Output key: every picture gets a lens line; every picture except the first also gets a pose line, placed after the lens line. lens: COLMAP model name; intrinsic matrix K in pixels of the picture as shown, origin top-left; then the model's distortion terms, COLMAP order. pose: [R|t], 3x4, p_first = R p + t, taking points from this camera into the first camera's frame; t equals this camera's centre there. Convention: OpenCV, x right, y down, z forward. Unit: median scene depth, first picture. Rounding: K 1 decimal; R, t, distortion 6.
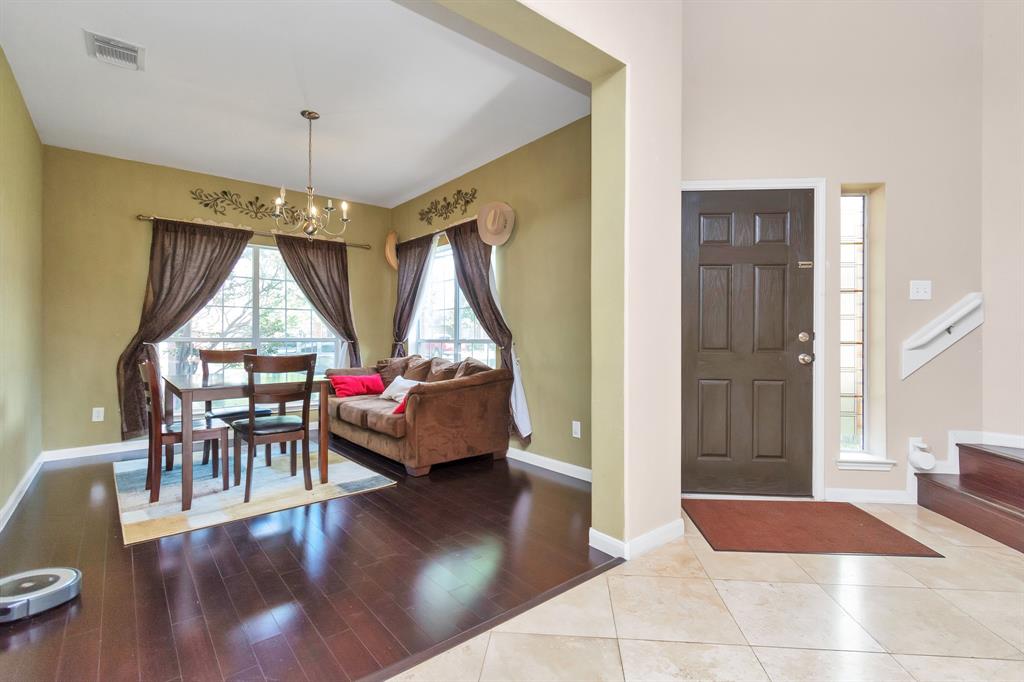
lens RADIAL K [[461.2, 0, 506.0], [0, 461.2, 339.2], [0, 0, 1]] dist [0.004038, -0.002202]
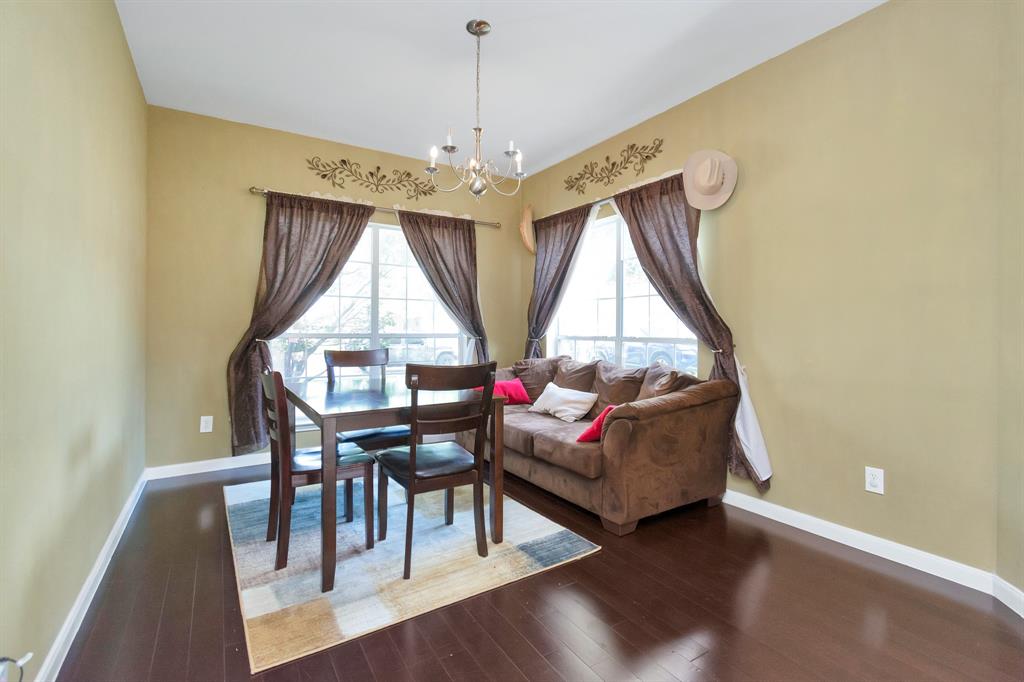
lens RADIAL K [[461.2, 0, 520.5], [0, 461.2, 331.5], [0, 0, 1]] dist [0.004038, -0.002202]
pose [[0.992900, 0.005112, -0.118838, -0.223450], [-0.004975, 0.999987, 0.001448, -0.011316], [0.118844, -0.000847, 0.992913, 0.240883]]
